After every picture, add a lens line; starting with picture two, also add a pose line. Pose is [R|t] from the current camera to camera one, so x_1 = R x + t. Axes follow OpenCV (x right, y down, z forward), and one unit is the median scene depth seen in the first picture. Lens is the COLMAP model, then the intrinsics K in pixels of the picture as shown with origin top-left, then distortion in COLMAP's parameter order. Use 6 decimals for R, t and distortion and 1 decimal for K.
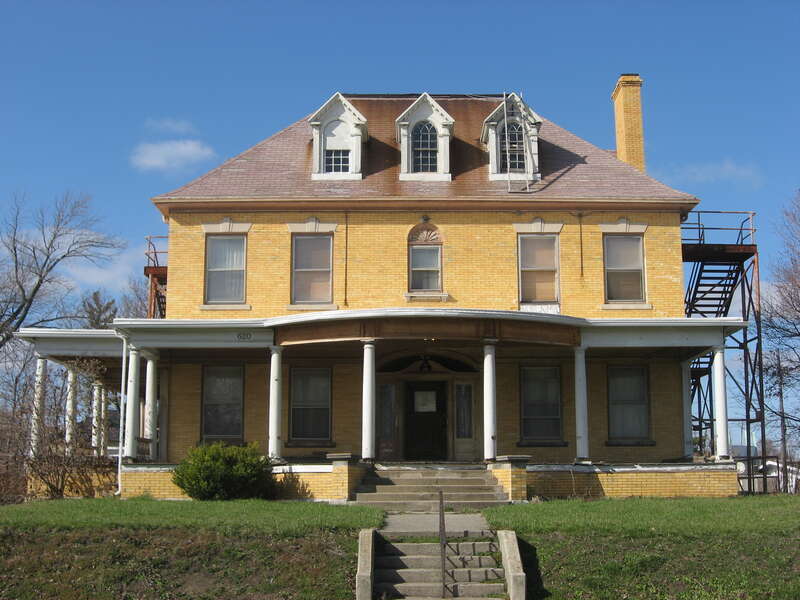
lens RADIAL K [[1113.6, 0, 400.1], [0, 1113.6, 298.2], [0, 0, 1]] dist [-0.108357, 0.000000]
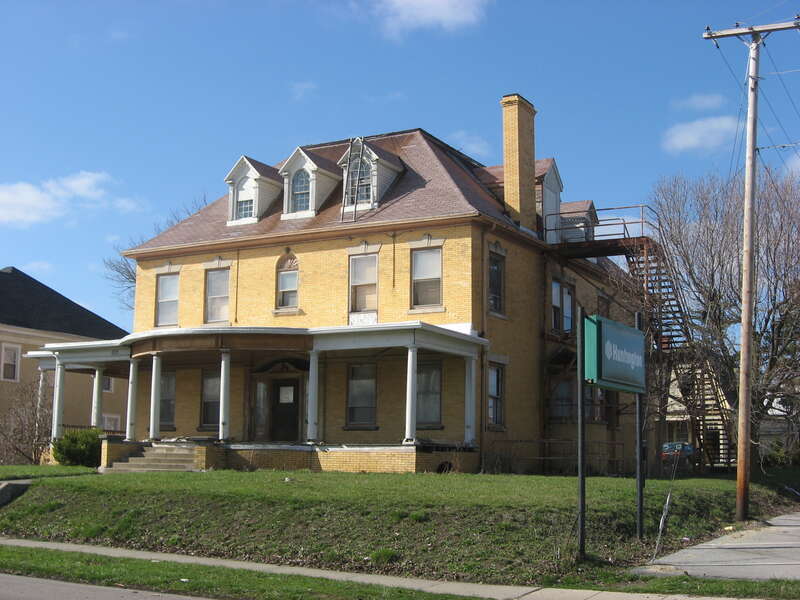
lens RADIAL K [[1113.6, 0, 400.4], [0, 1113.6, 301.4], [0, 0, 1]] dist [-0.108357, 0.000000]
pose [[0.864873, -0.062237, -0.498119, 0.757026], [0.069949, 0.997545, -0.003186, -0.000360], [0.497094, -0.032087, 0.867103, -0.029315]]
